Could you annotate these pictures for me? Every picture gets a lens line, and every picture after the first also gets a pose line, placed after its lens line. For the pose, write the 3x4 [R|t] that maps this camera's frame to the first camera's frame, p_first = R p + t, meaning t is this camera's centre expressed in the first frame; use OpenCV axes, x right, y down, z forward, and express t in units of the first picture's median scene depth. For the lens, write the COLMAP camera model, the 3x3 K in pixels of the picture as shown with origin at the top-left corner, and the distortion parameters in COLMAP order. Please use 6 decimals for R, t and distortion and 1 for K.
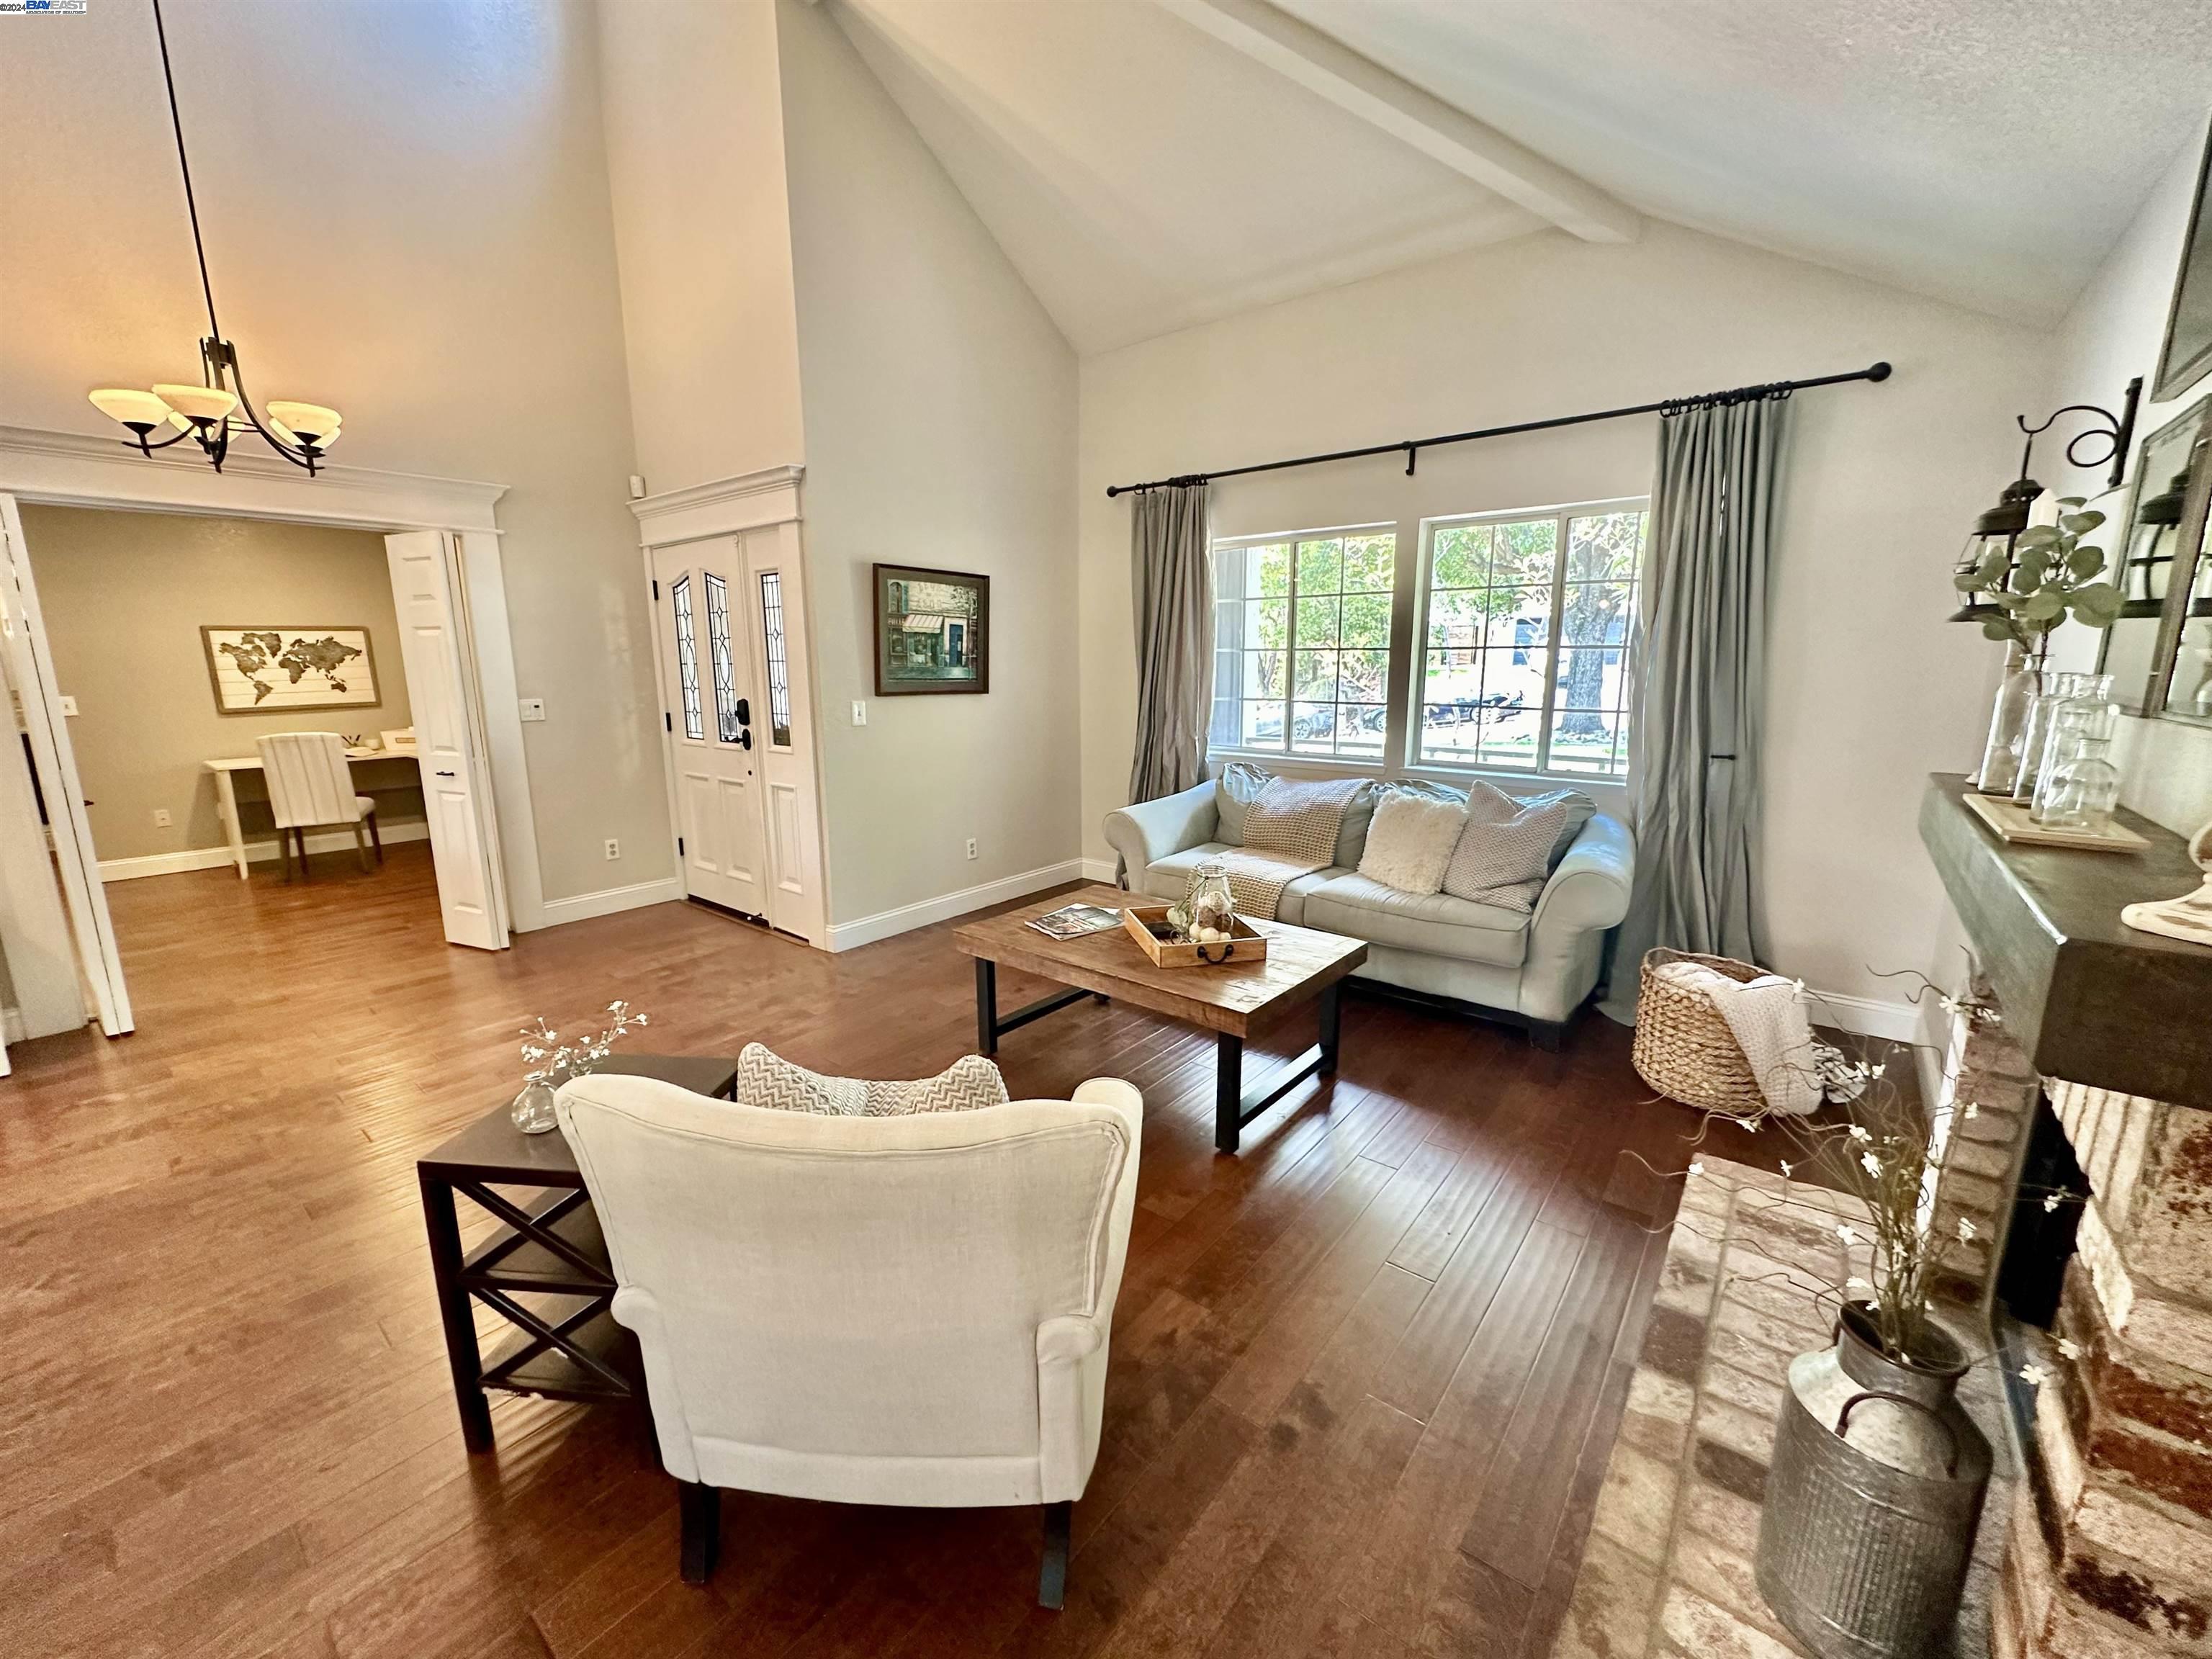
lens RADIAL K [[878.5, 0, 1105.5], [0, 878.5, 829.7], [0, 0, 1]] dist [-0.001802, 0.001280]
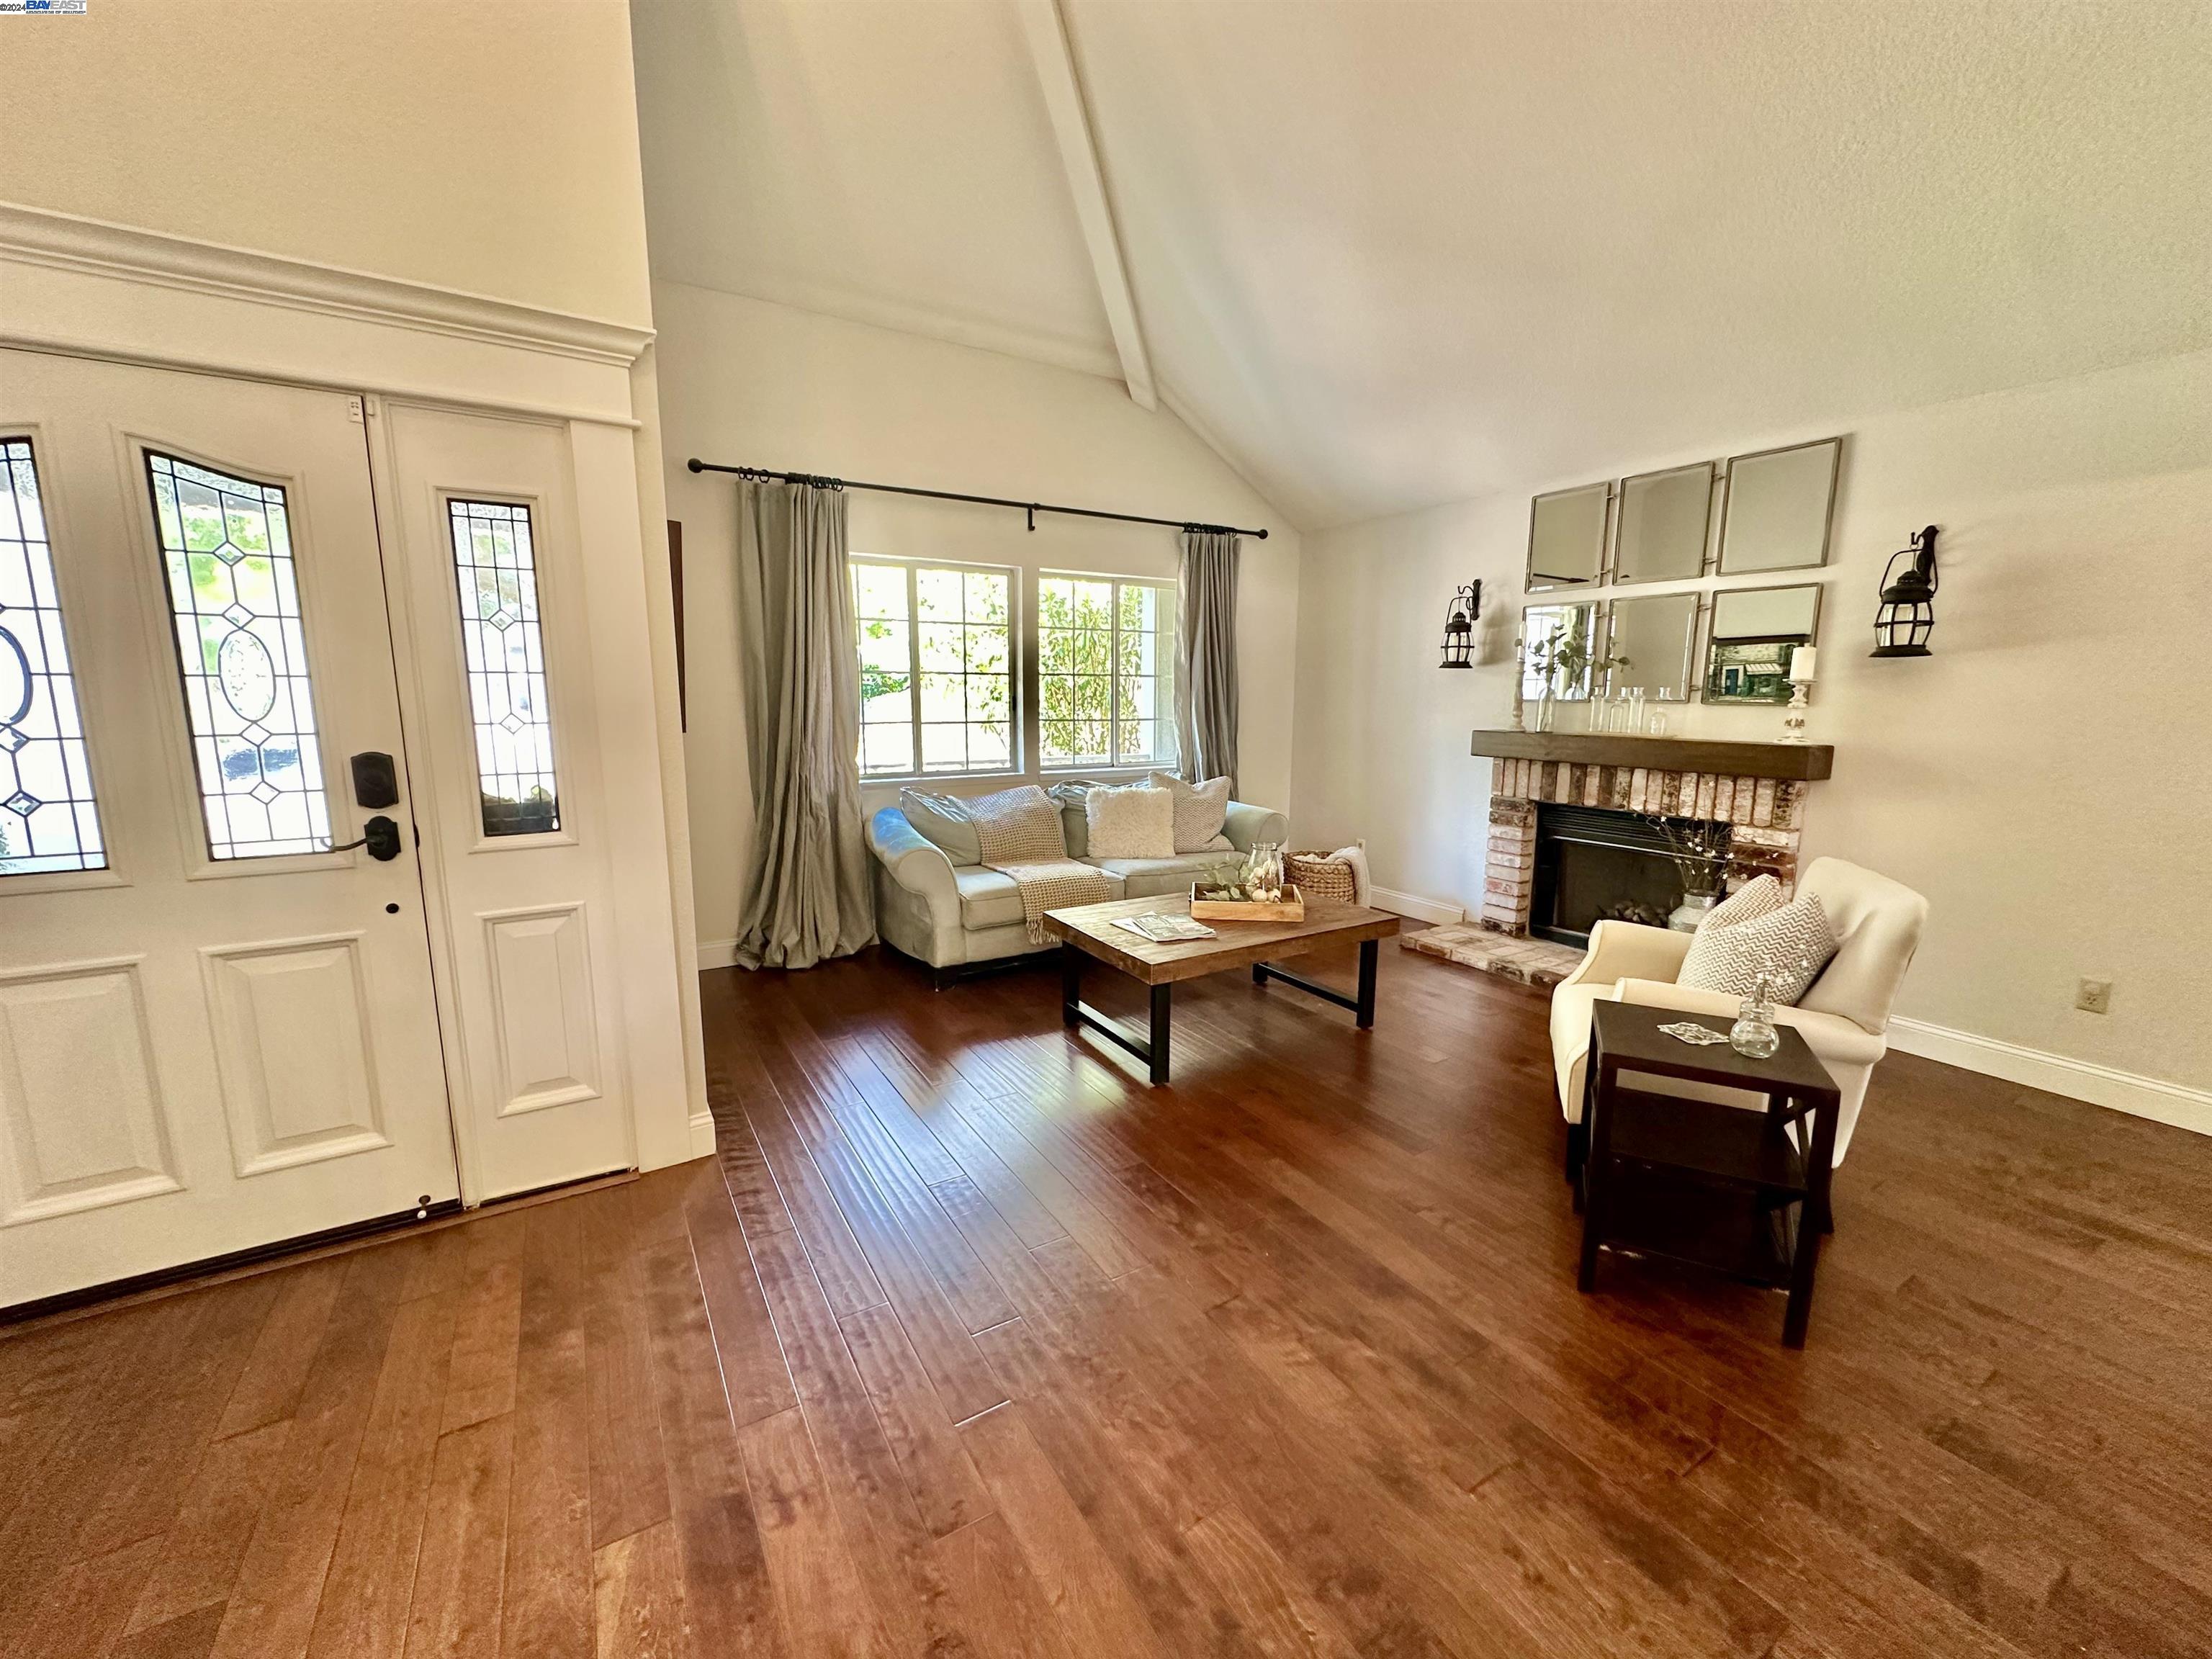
lens RADIAL K [[878.5, 0, 1107.6], [0, 878.5, 829.6], [0, 0, 1]] dist [-0.001802, 0.001280]
pose [[0.333338, -0.143726, 0.931788, -0.737290], [0.175665, 0.980474, 0.088393, -0.083810], [-0.926298, 0.134218, 0.352077, 0.495291]]
